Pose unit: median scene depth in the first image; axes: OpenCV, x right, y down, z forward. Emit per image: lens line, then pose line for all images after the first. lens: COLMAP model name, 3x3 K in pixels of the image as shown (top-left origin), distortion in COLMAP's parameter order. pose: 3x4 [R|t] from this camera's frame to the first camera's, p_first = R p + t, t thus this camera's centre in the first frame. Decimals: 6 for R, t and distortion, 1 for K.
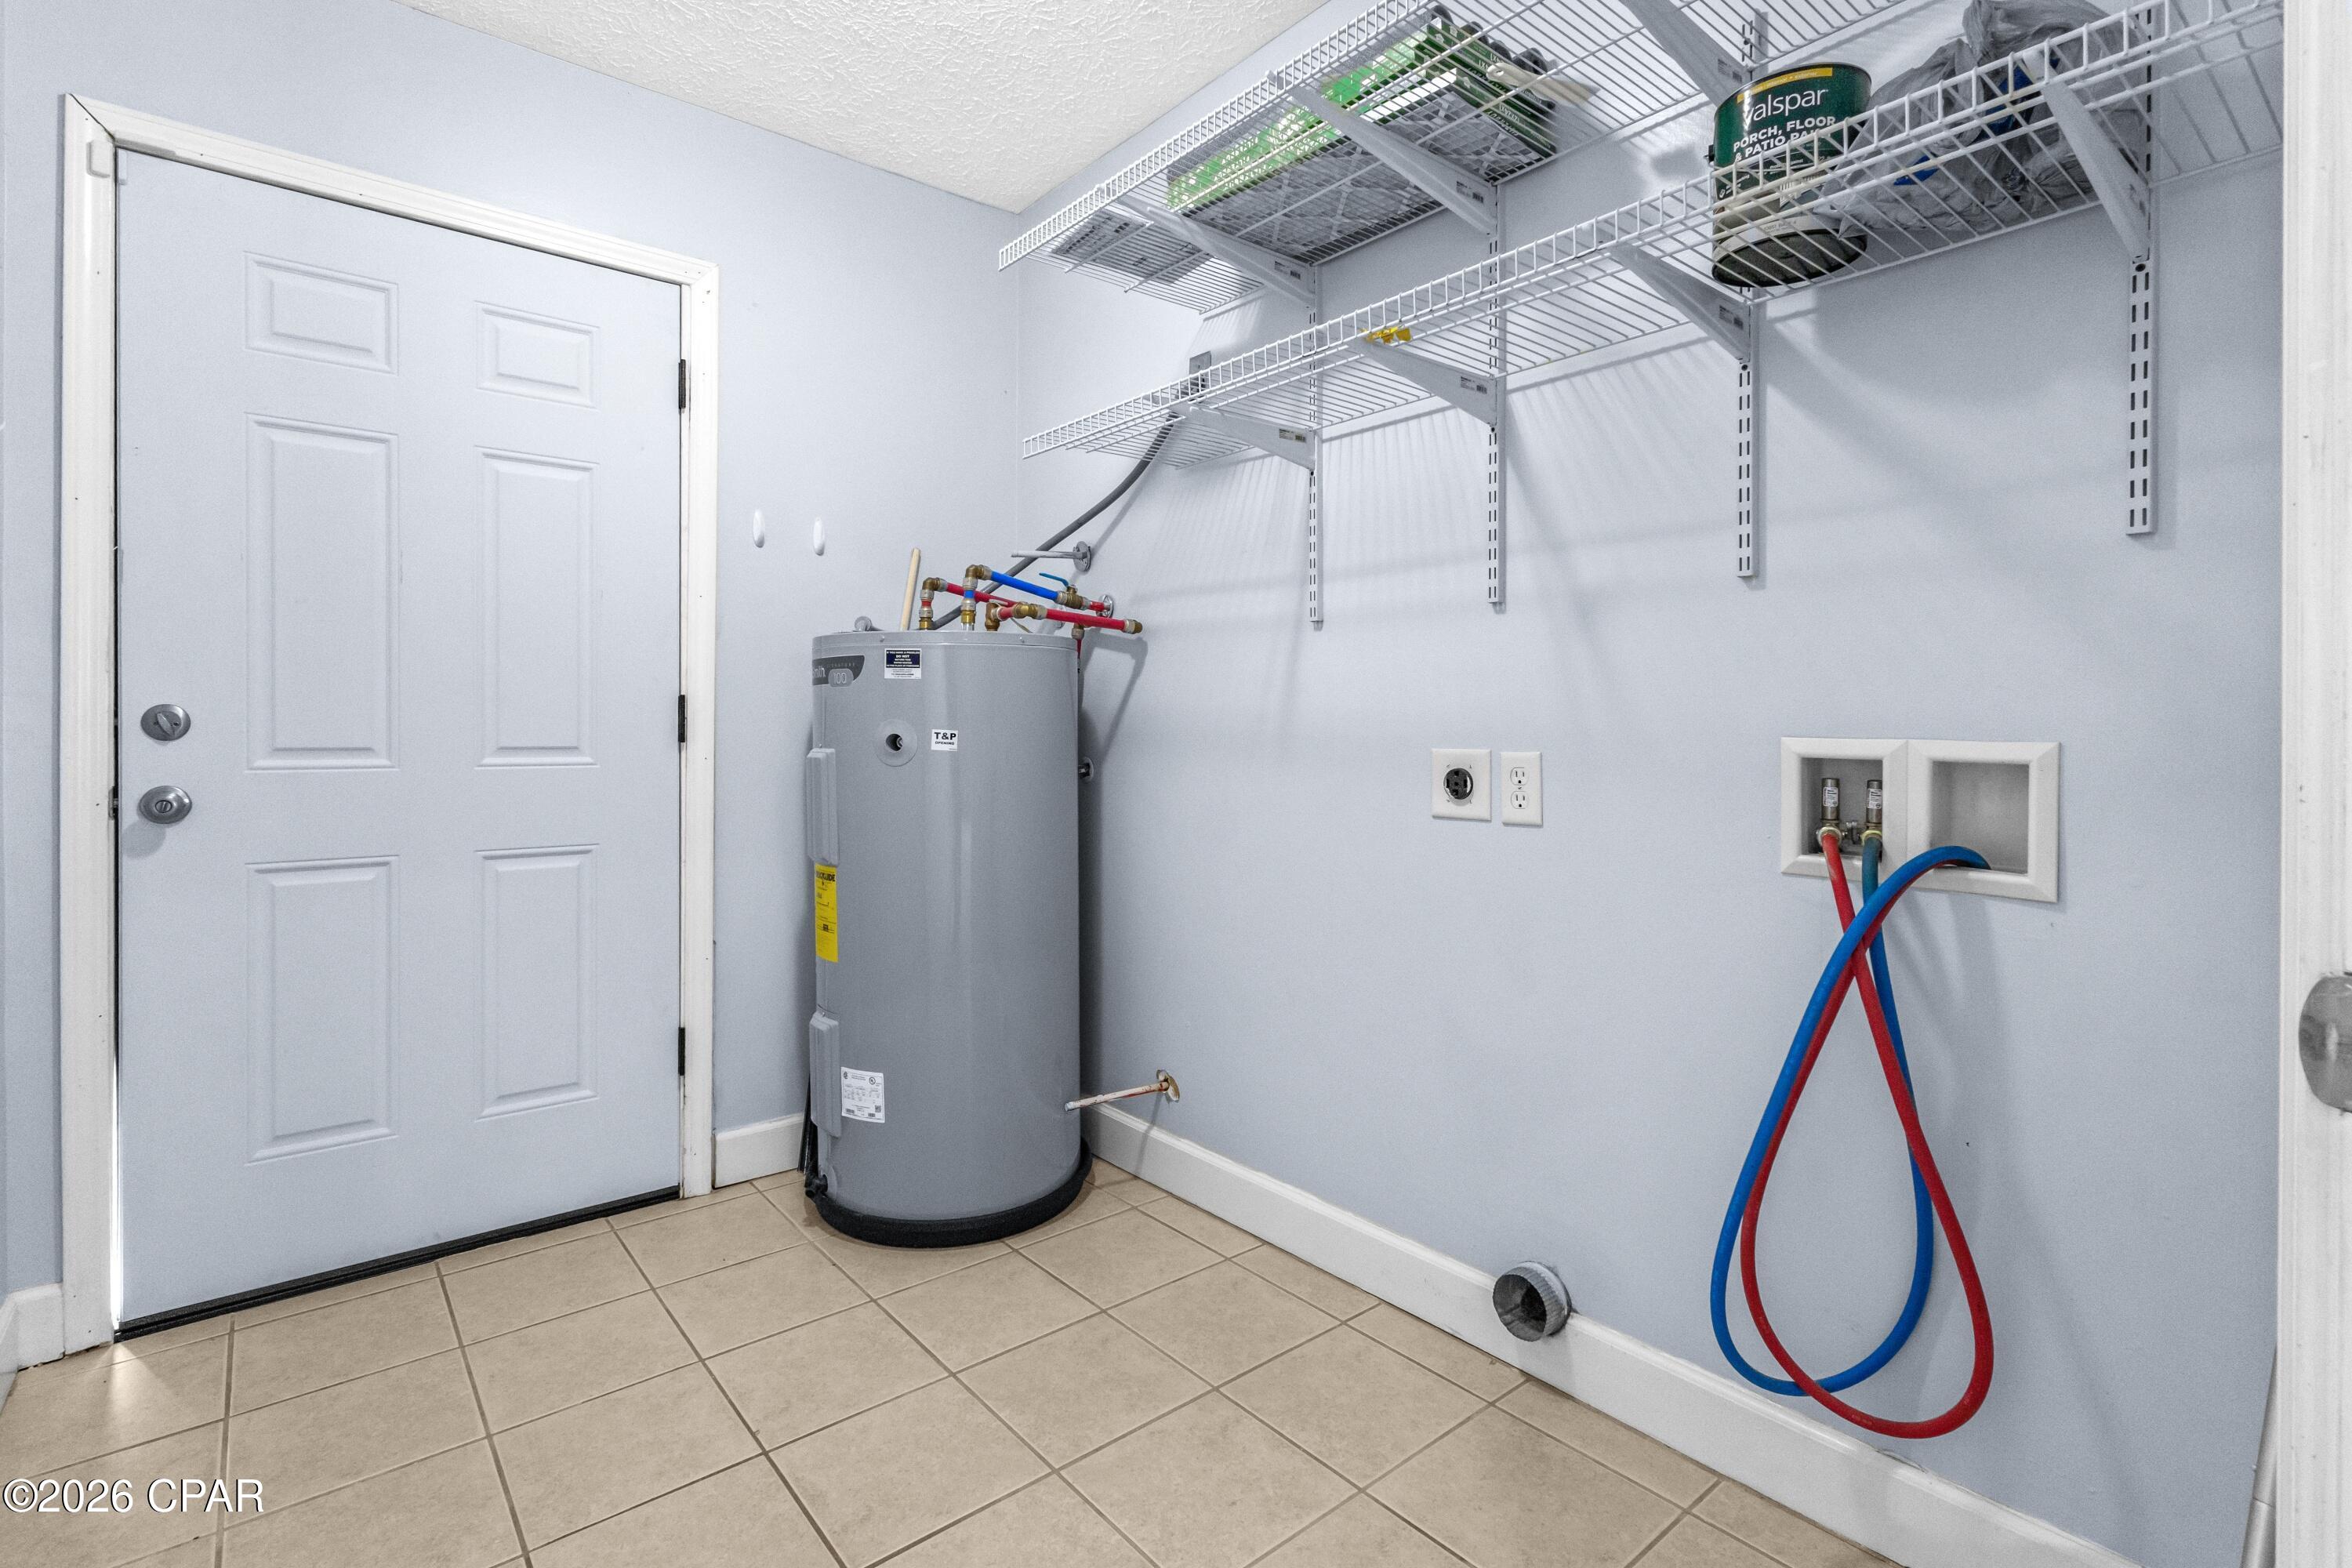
lens RADIAL K [[1099.7, 0, 1174.4], [0, 1099.7, 725.1], [0, 0, 1]] dist [-0.000593, 0.001313]
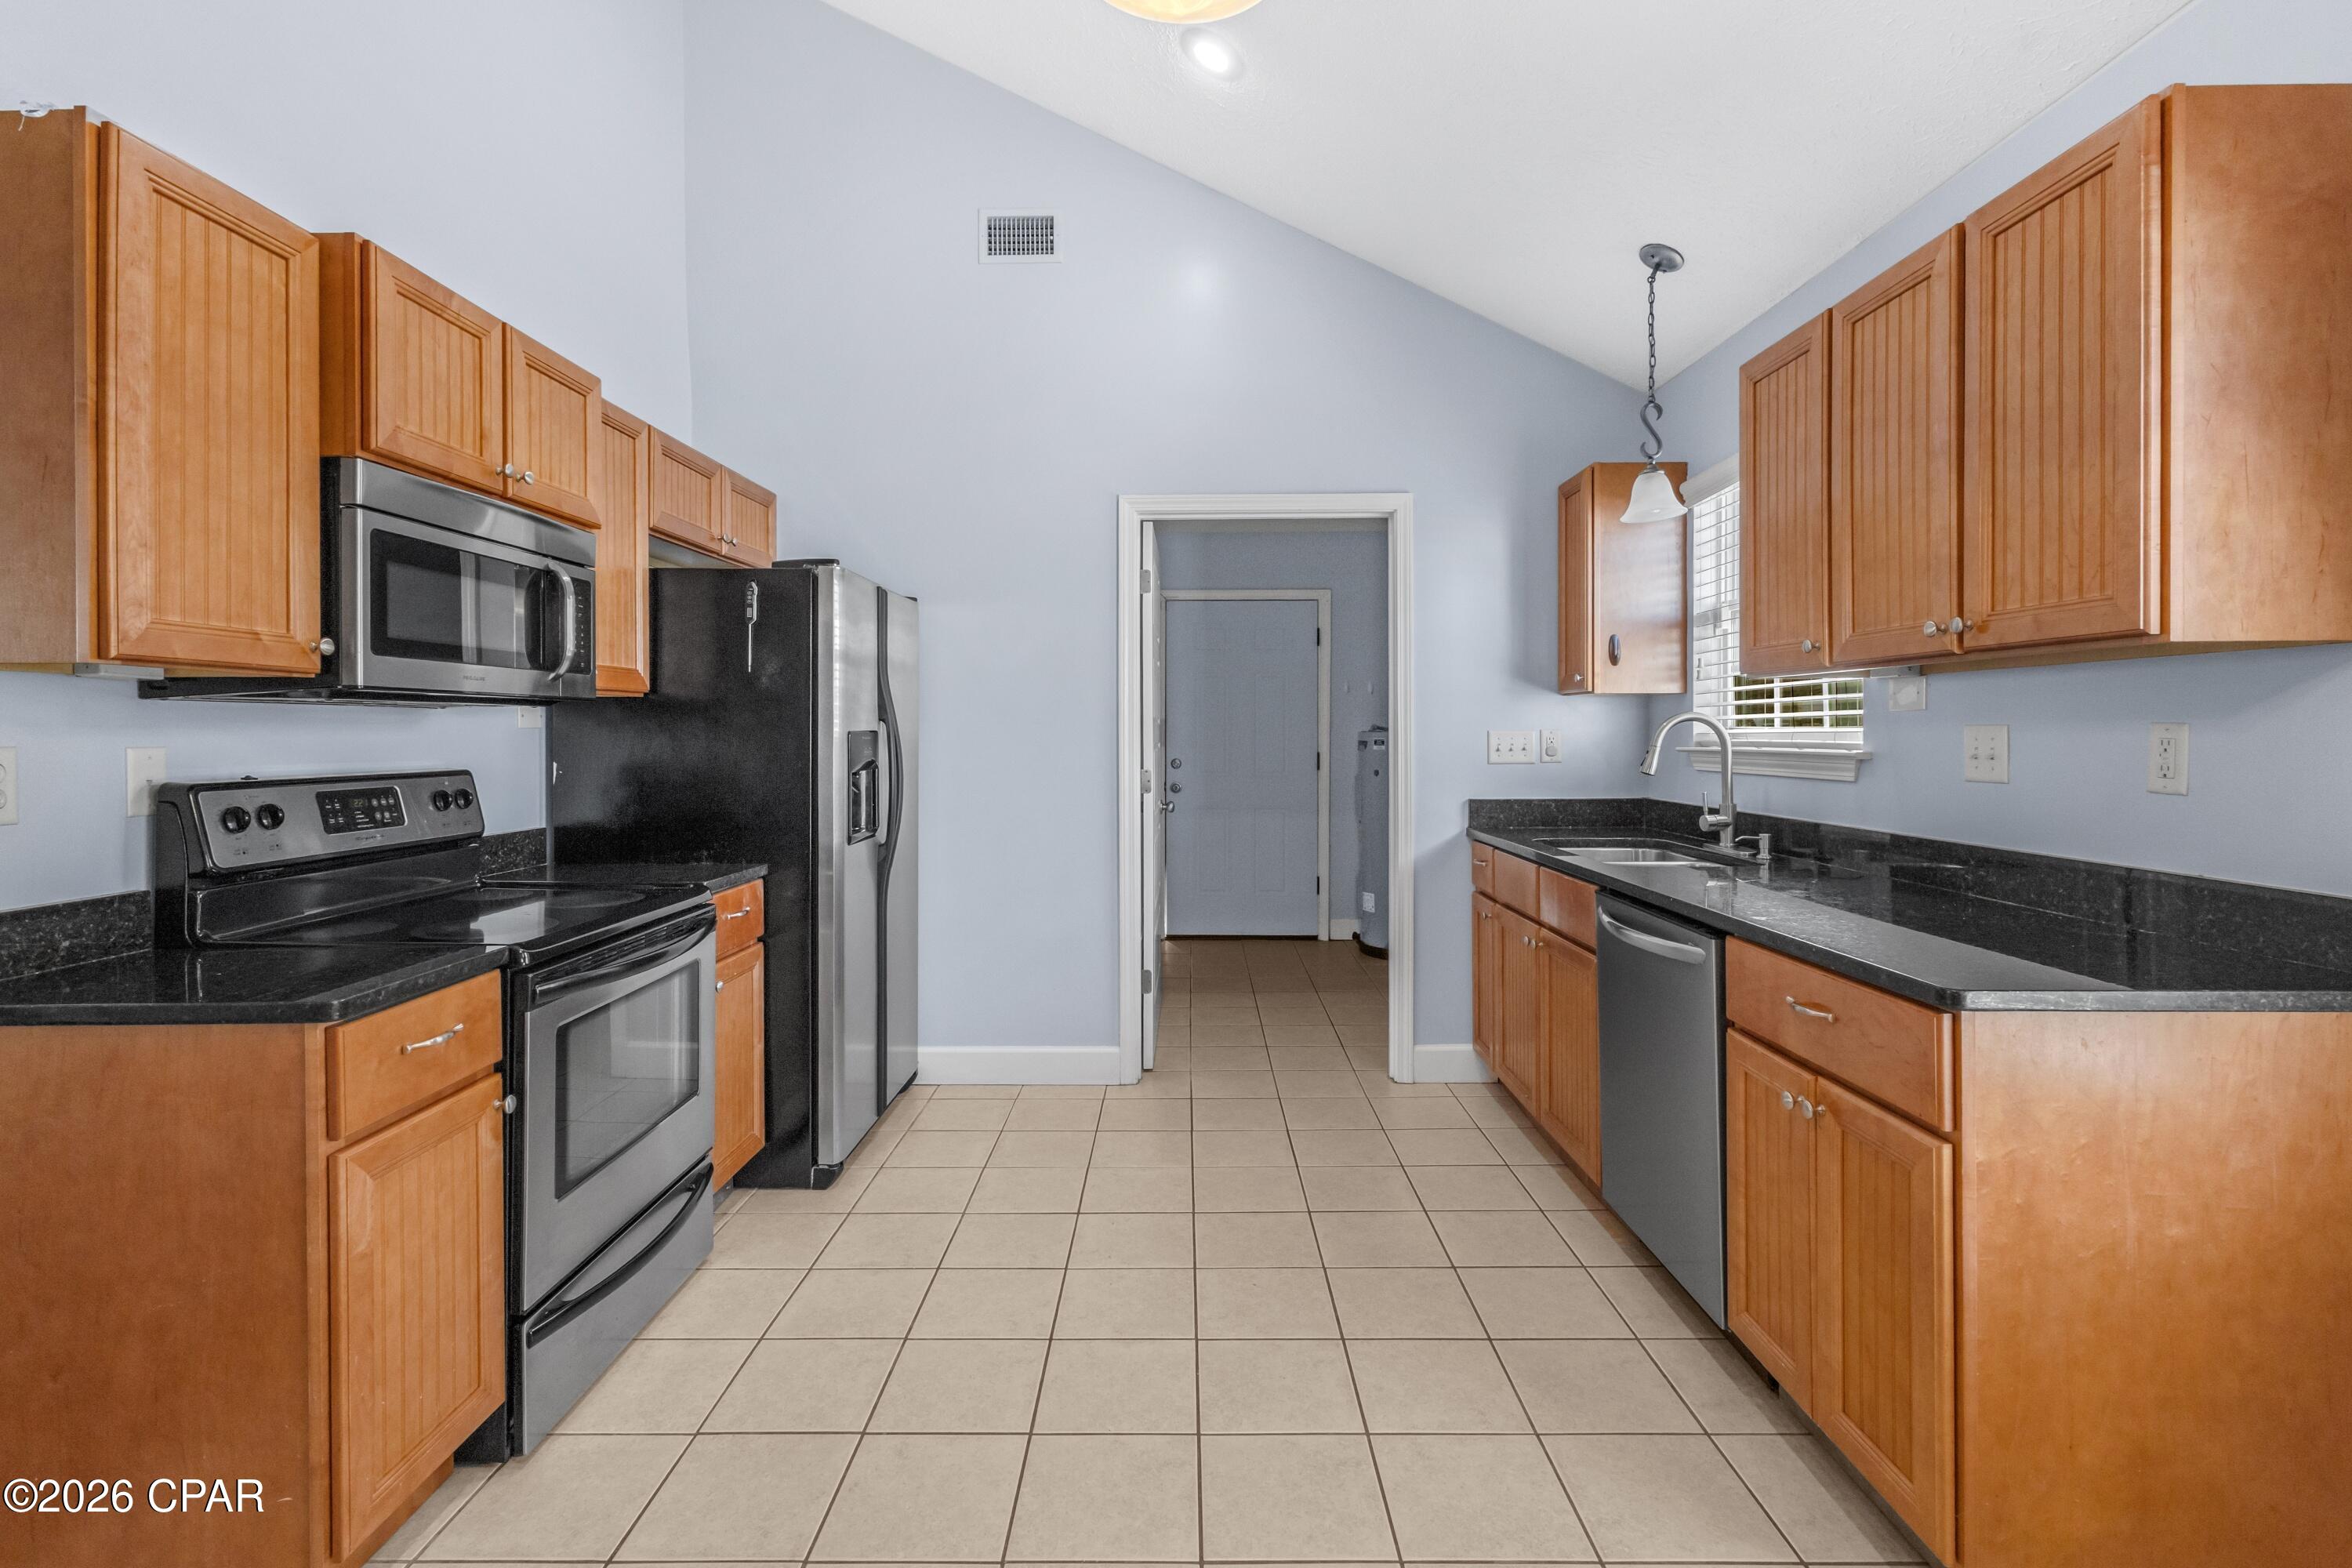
lens RADIAL K [[1099.7, 0, 1167.7], [0, 1099.7, 734.6], [0, 0, 1]] dist [-0.000593, 0.001313]
pose [[0.746268, -0.002531, -0.665640, 1.464819], [0.000470, 0.999995, -0.003274, -0.087452], [0.665645, 0.002130, 0.746265, -1.711649]]
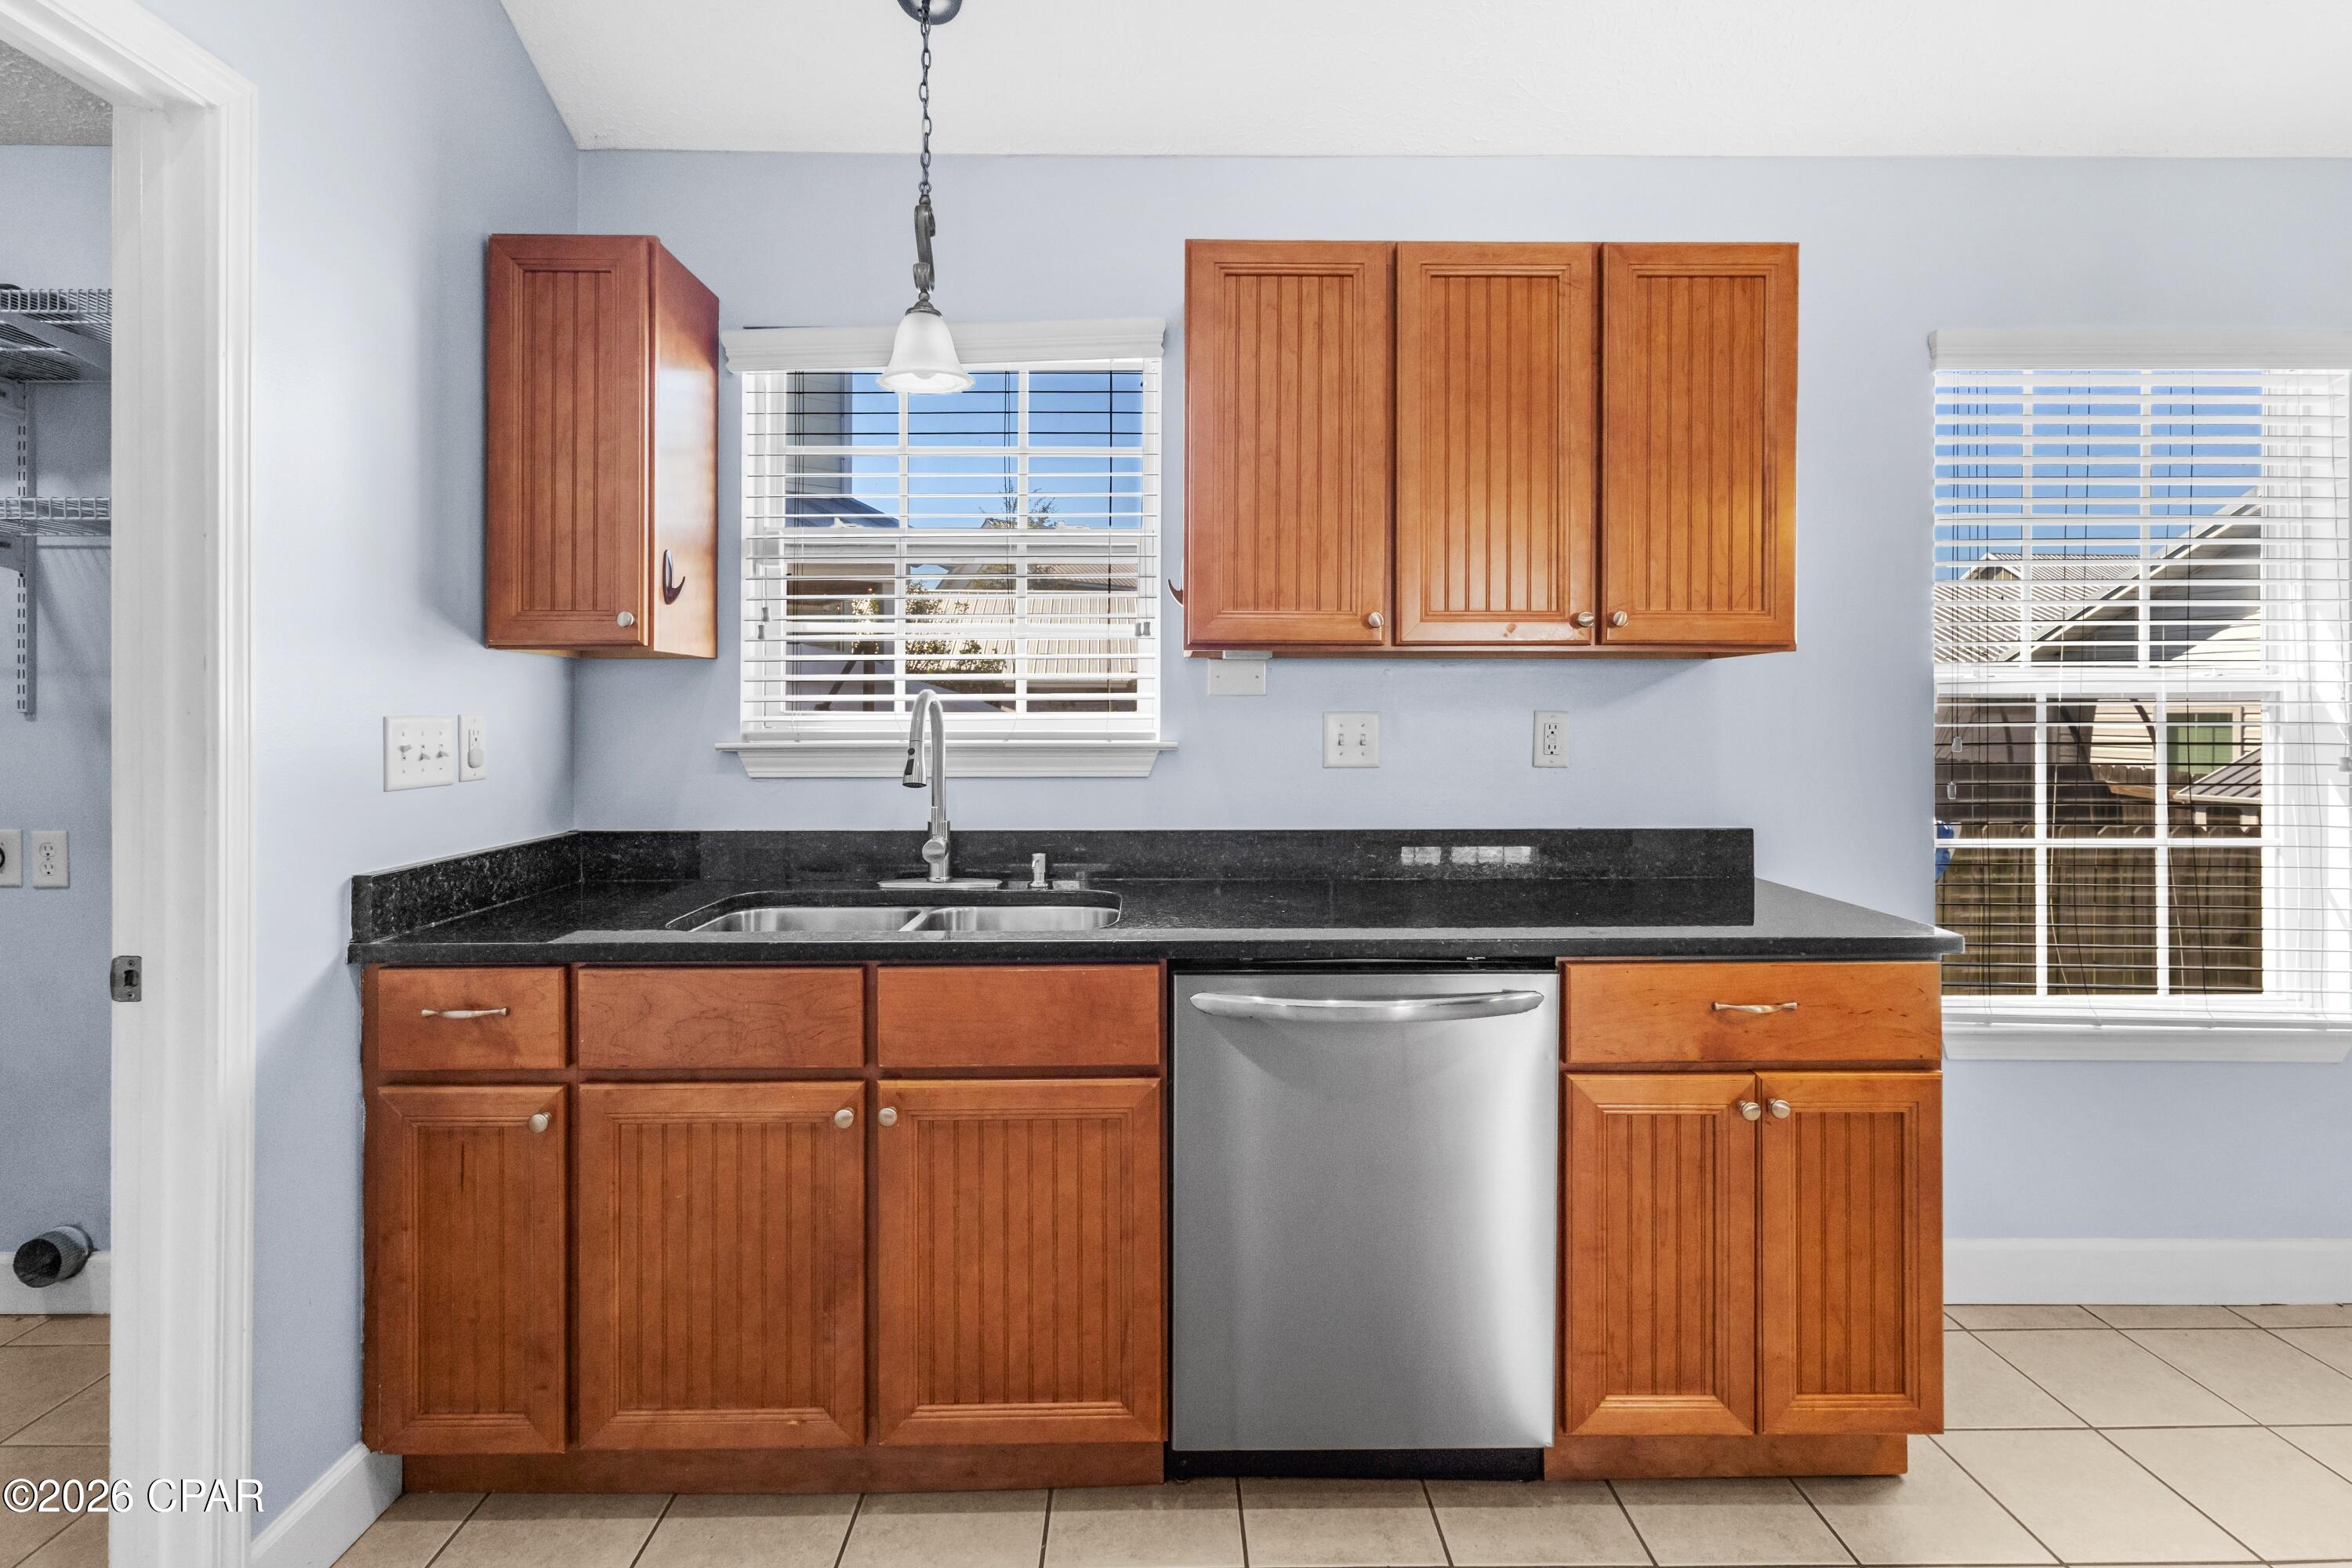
lens RADIAL K [[1099.7, 0, 1174.6], [0, 1099.7, 712.9], [0, 0, 1]] dist [-0.000593, 0.001313]
pose [[0.645941, -0.001487, 0.763386, 0.180544], [0.007019, 0.999967, -0.003991, -0.097179], [-0.763355, 0.007936, 0.645930, -0.813993]]
